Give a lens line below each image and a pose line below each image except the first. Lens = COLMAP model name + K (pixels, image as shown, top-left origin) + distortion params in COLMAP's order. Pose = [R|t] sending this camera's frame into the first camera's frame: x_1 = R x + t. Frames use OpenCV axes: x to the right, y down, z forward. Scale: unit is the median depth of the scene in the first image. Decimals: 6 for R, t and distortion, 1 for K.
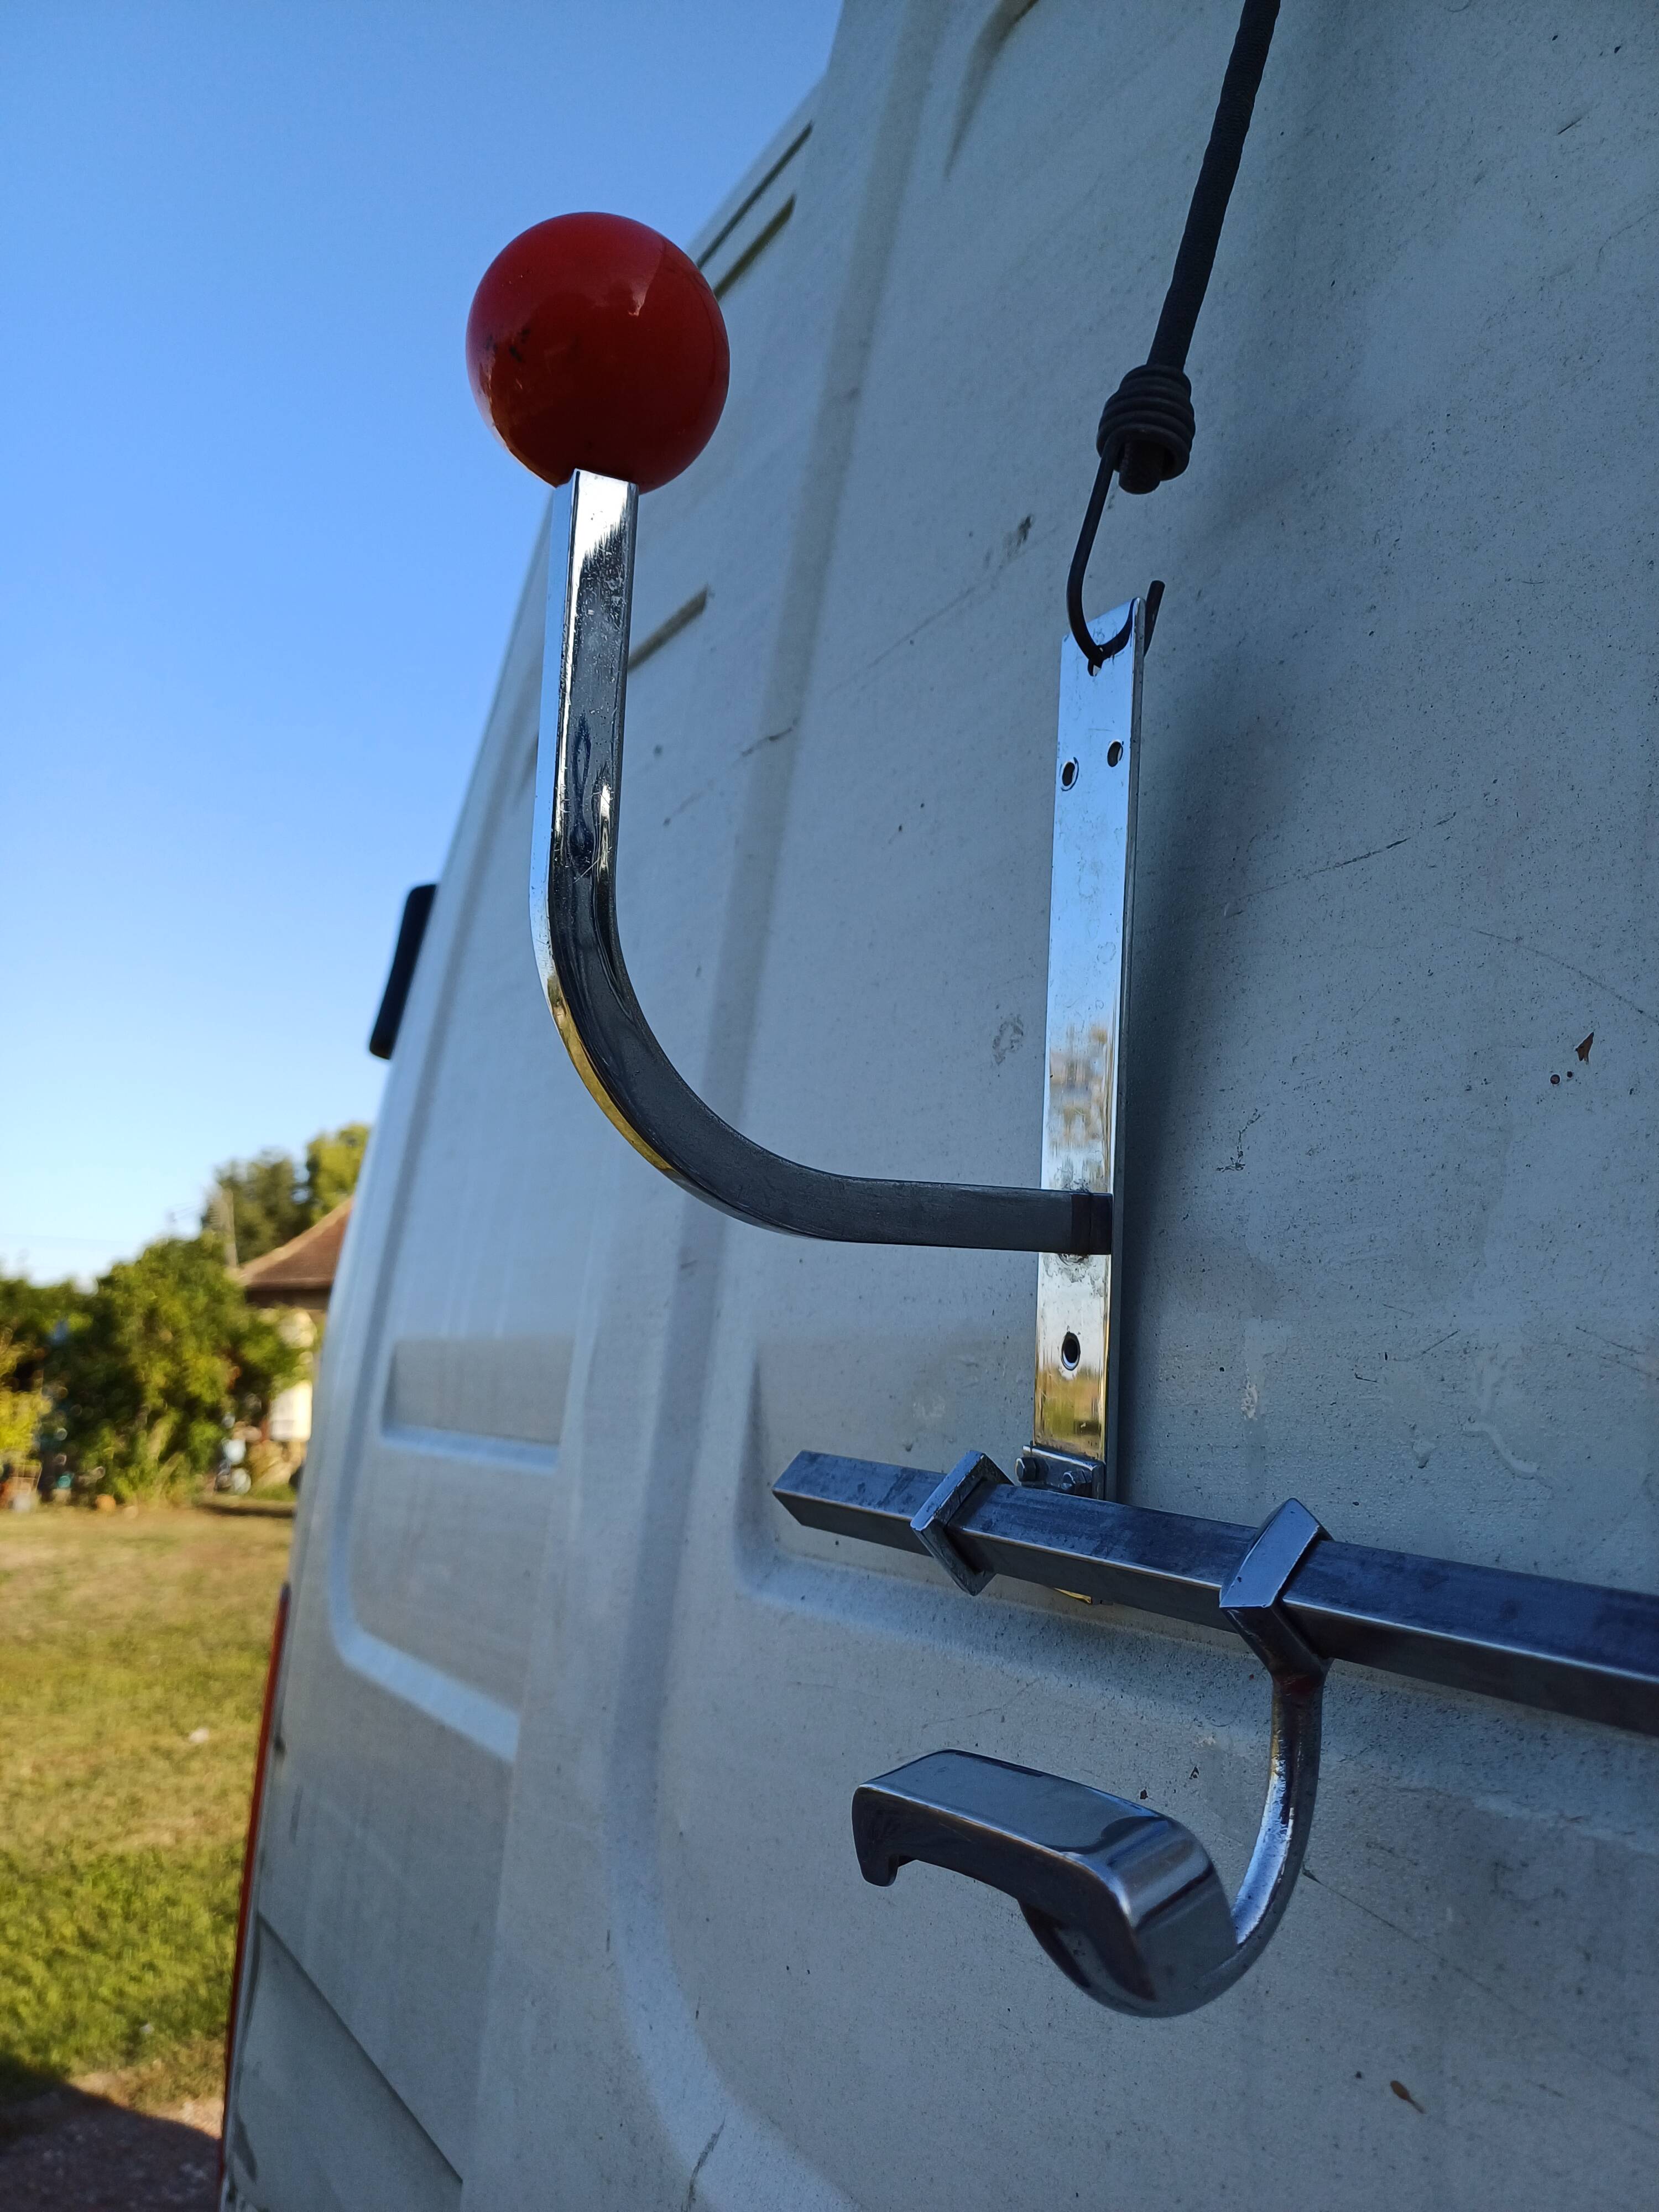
lens RADIAL K [[1717.7, 0, 824.6], [0, 1717.7, 1109.9], [0, 0, 1]] dist [0.069943, -0.078016]
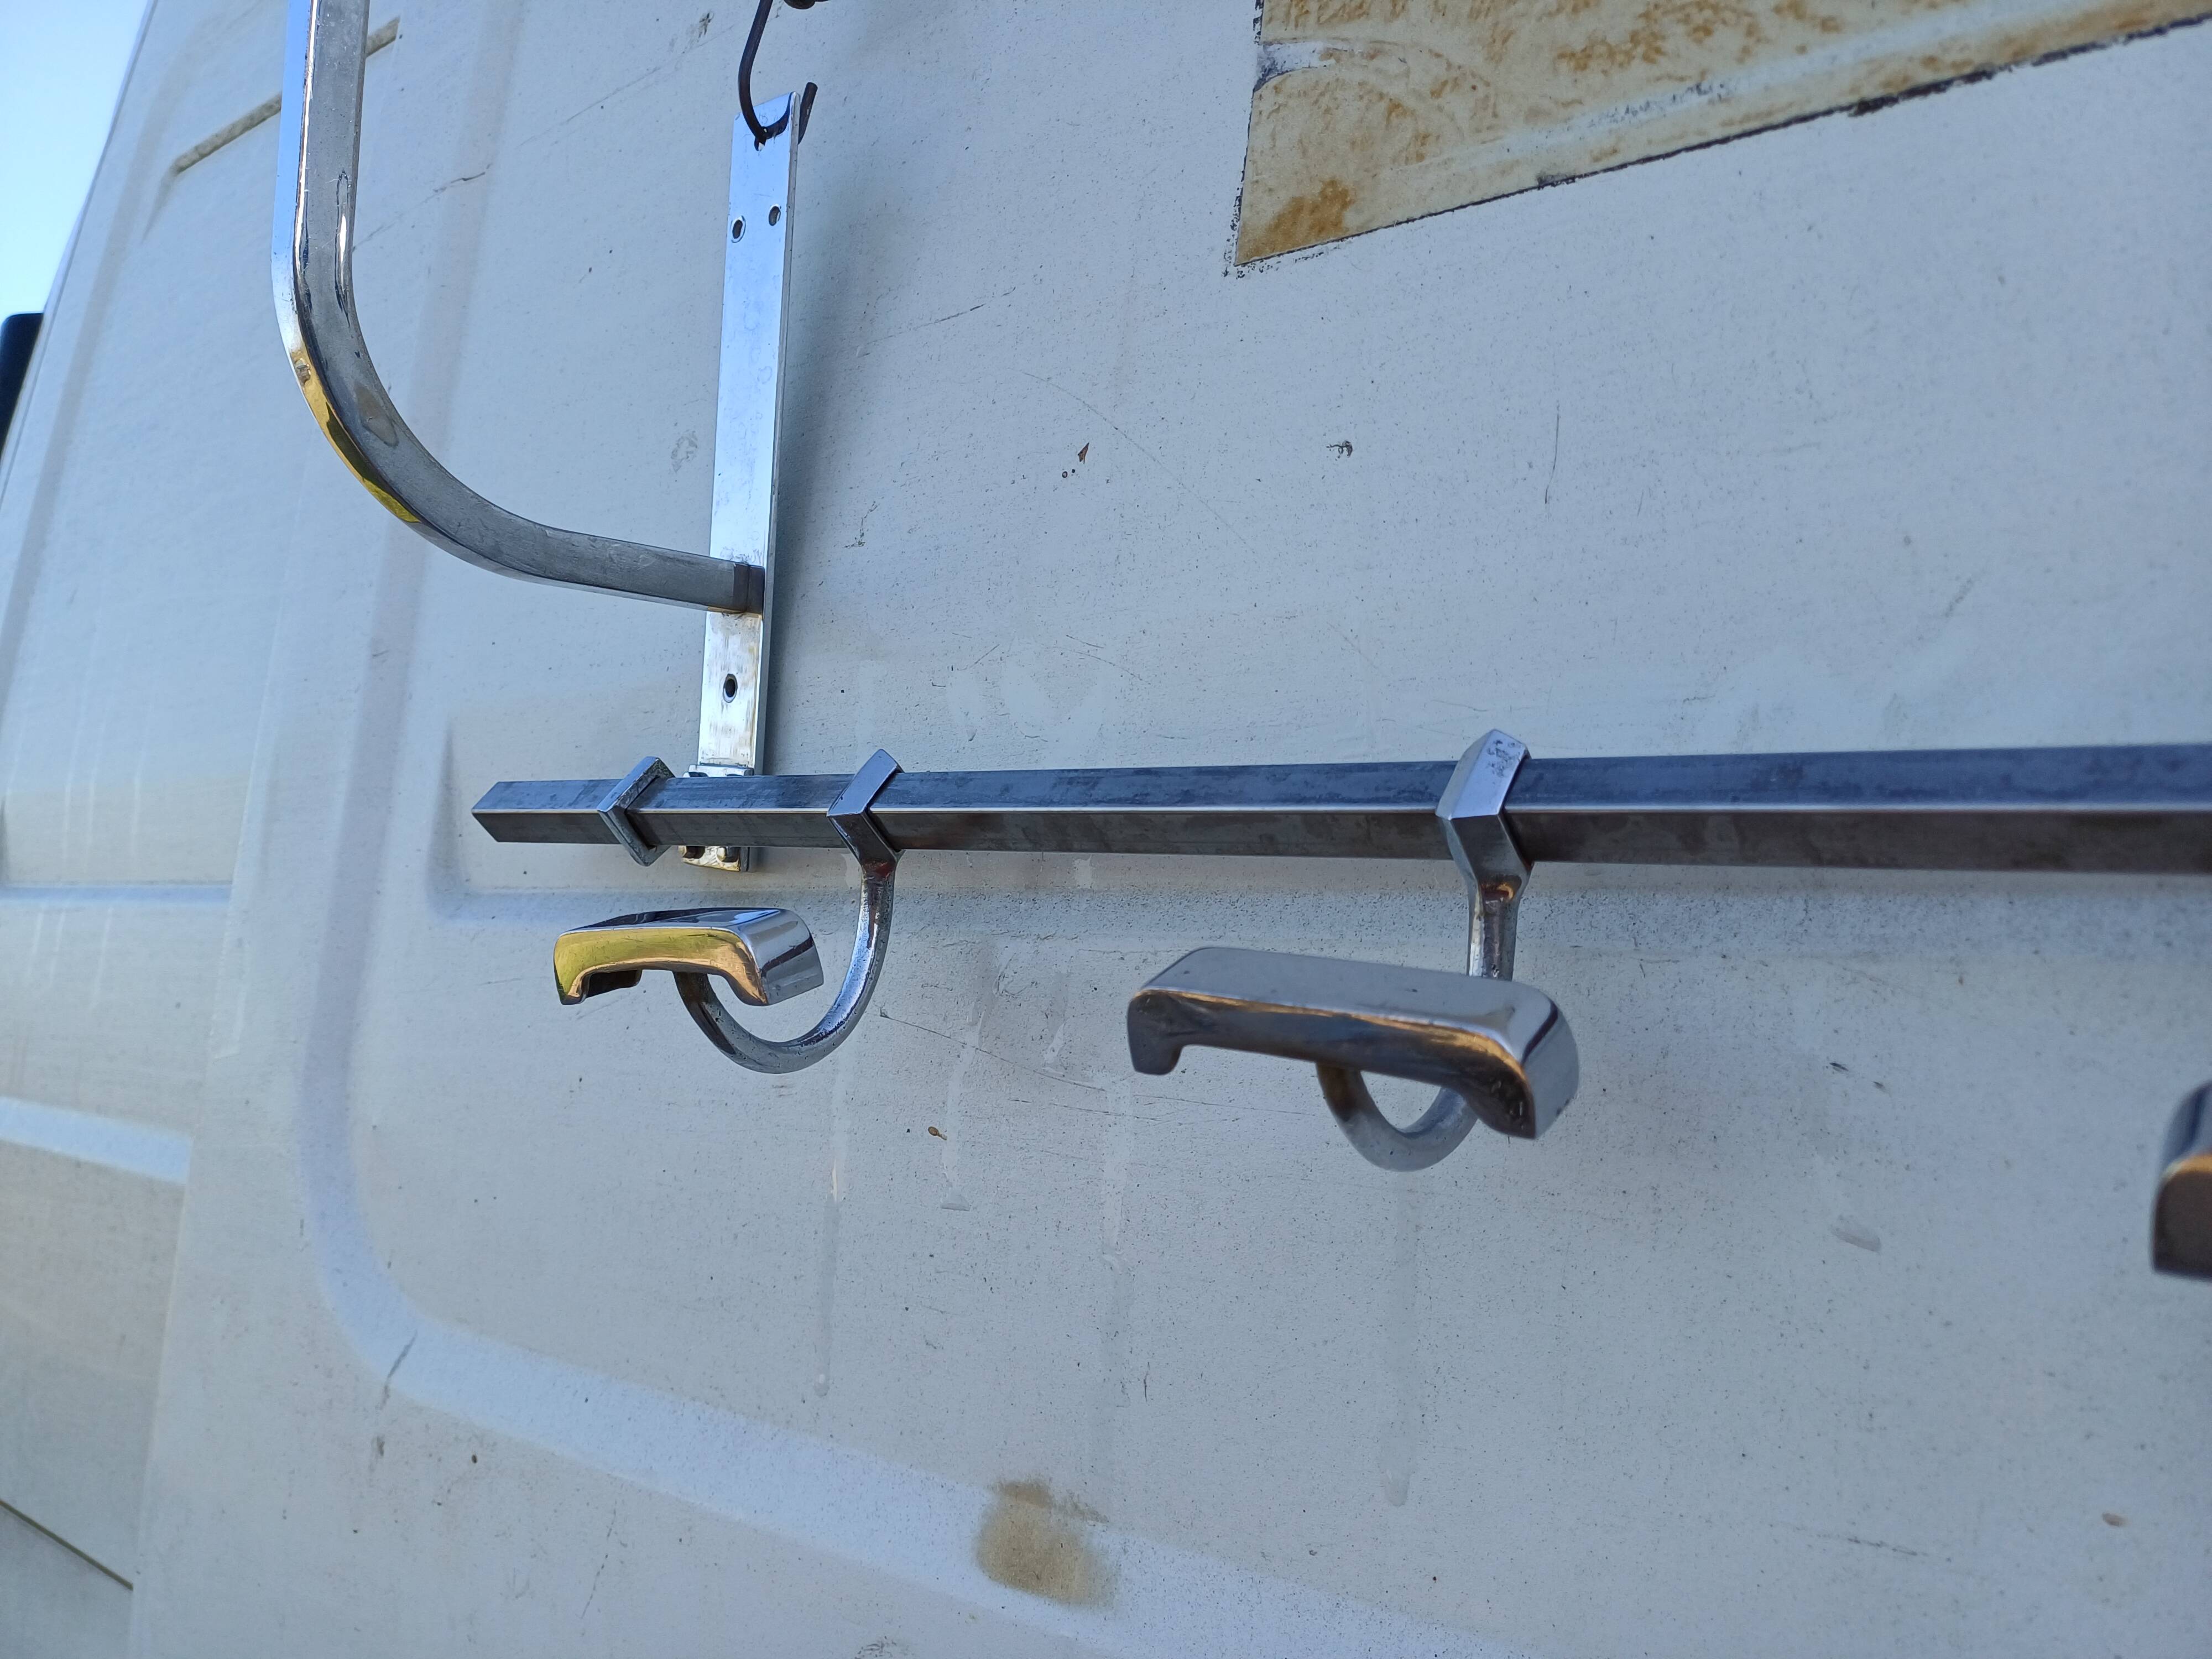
lens RADIAL K [[1717.7, 0, 1139.9], [0, 1717.7, 806.0], [0, 0, 1]] dist [0.069943, -0.078016]
pose [[0.932601, 0.014884, 0.360602, -0.035125], [-0.044853, 0.996183, 0.074880, 0.117860], [-0.358111, -0.086007, 0.929709, -0.320815]]
